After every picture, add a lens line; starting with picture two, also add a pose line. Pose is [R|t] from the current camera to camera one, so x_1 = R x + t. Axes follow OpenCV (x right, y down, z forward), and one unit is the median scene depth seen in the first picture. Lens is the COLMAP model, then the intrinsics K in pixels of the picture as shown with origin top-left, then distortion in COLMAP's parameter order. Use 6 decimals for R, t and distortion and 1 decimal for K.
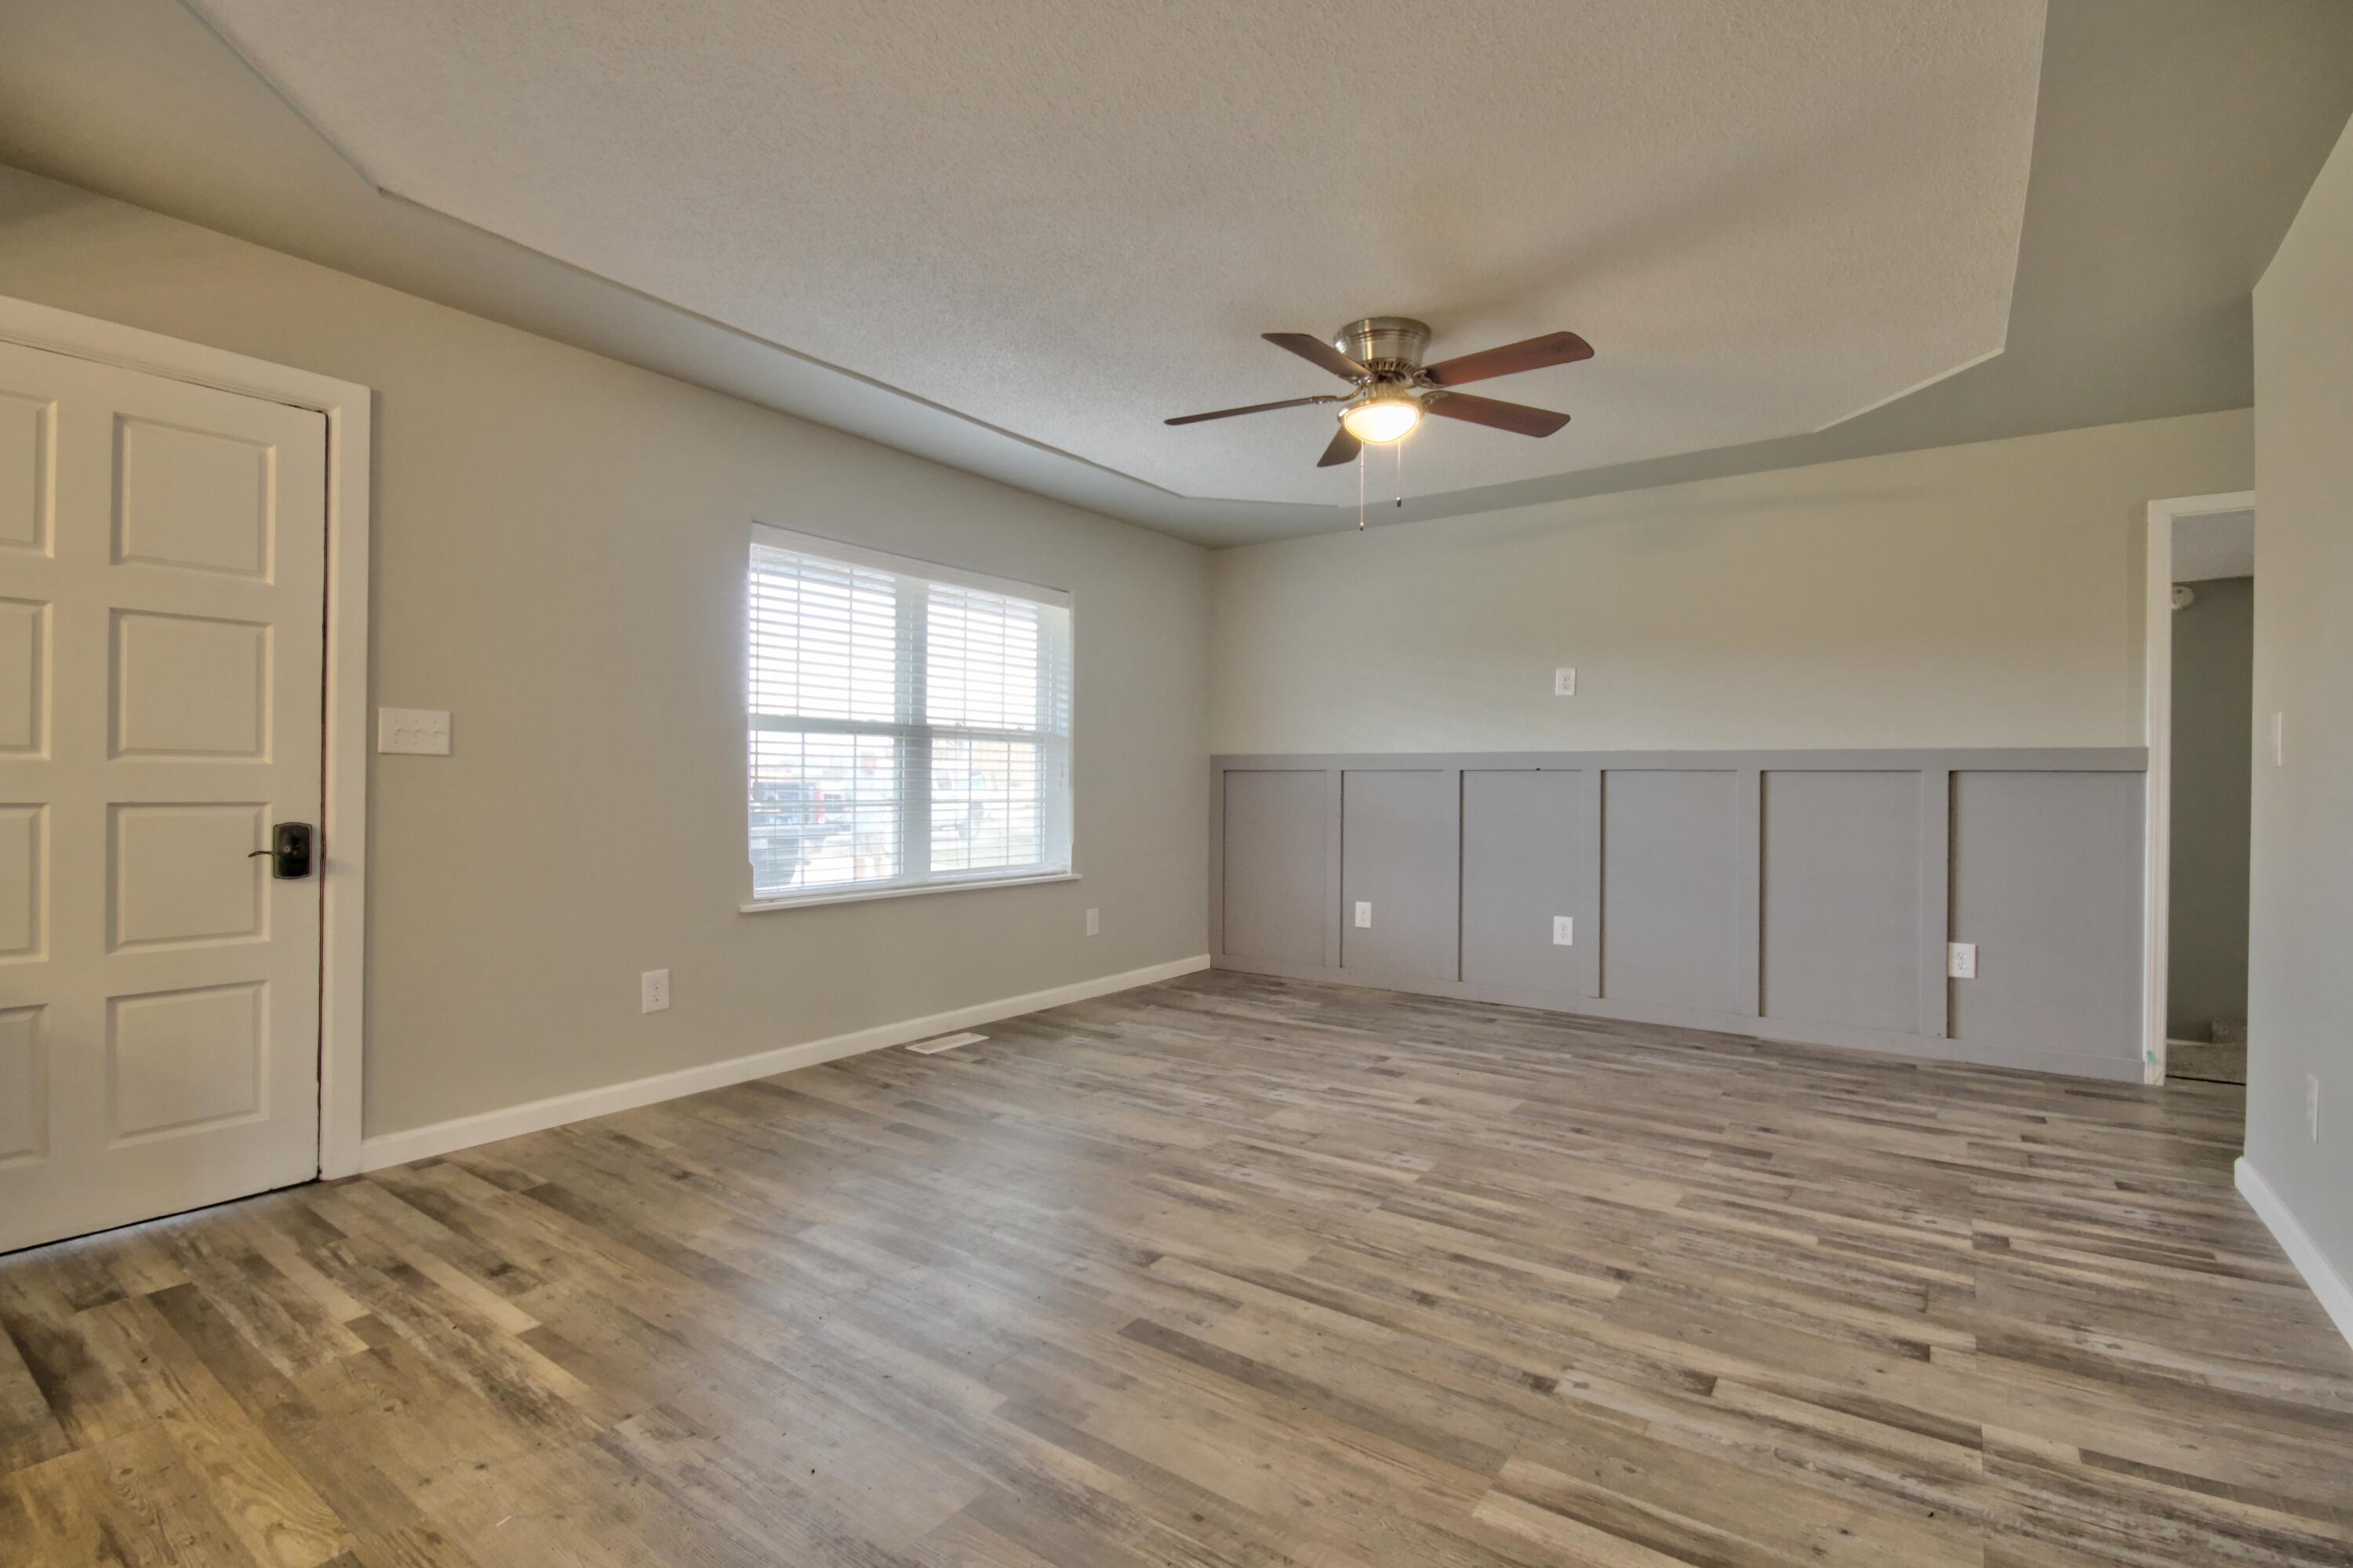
lens RADIAL K [[1091.5, 0, 1180.9], [0, 1091.5, 785.7], [0, 0, 1]] dist [0.006328, -0.013116]
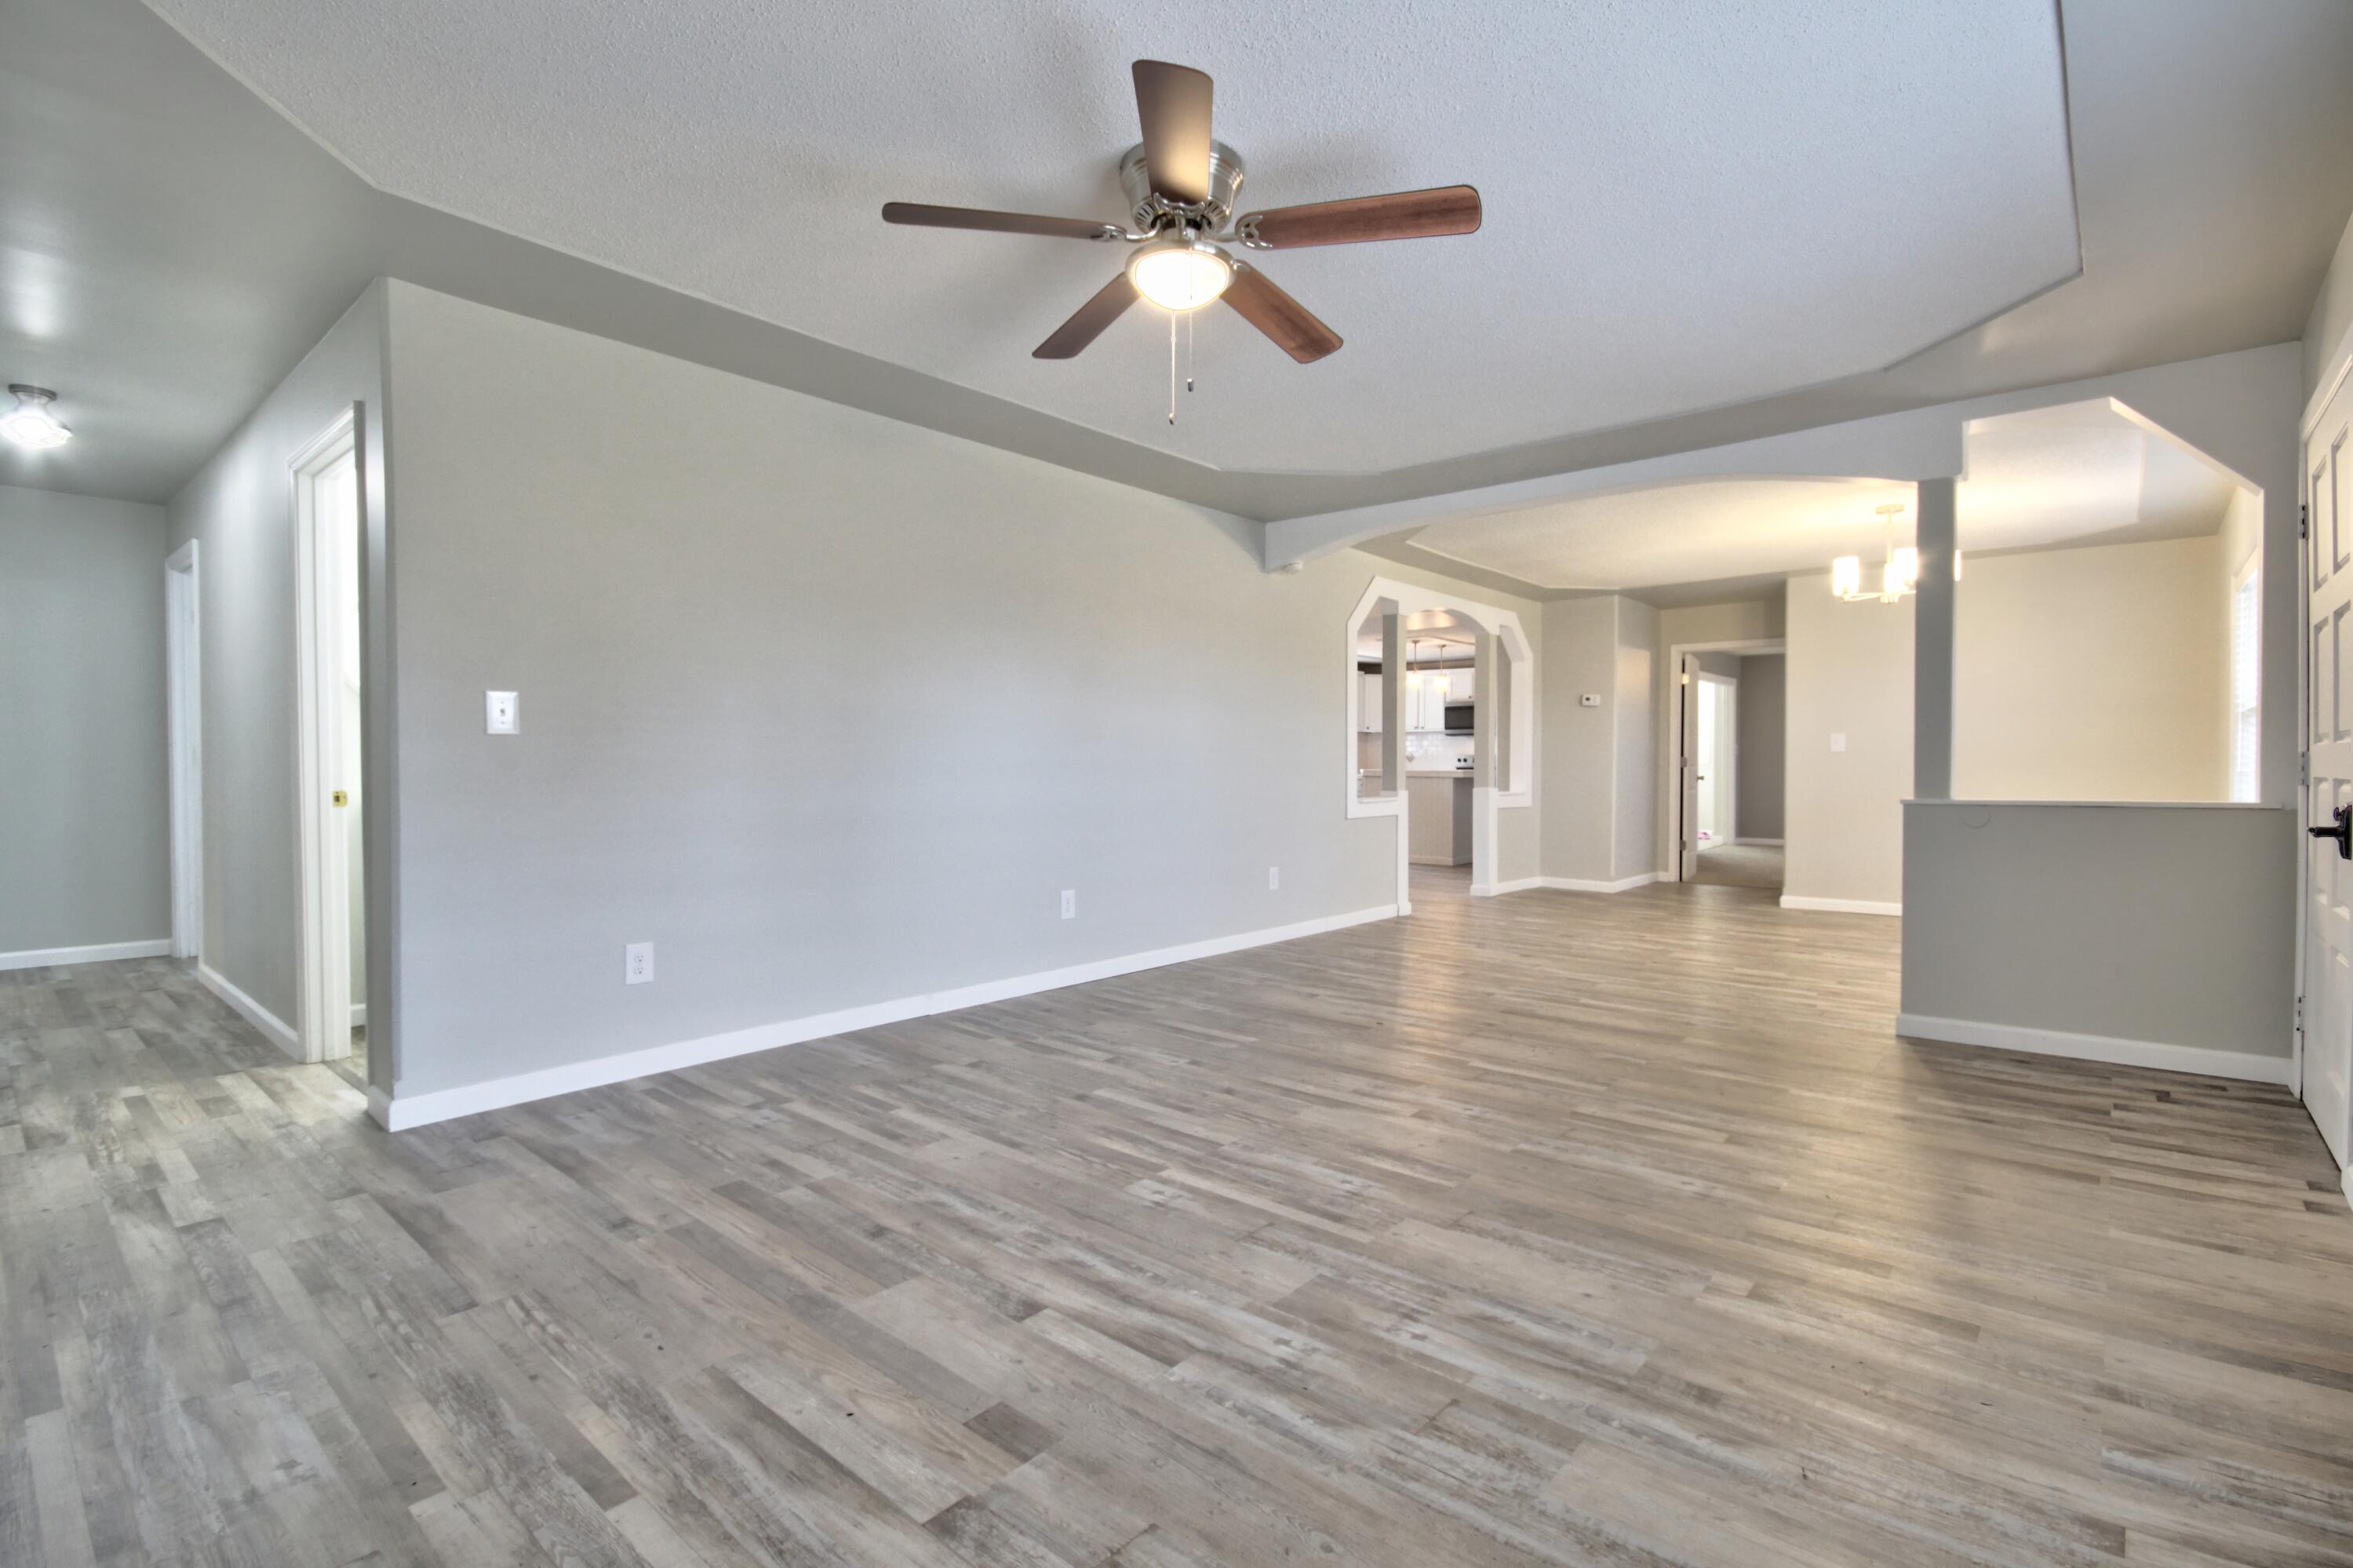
lens RADIAL K [[1077.2, 0, 1171.7], [0, 1077.2, 782.7], [0, 0, 1]] dist [0.008326, -0.013743]
pose [[-0.994592, -0.007317, 0.103599, 0.114217], [-0.005307, 0.999793, 0.019661, 0.005739], [-0.103721, 0.019005, -0.994425, 1.910352]]
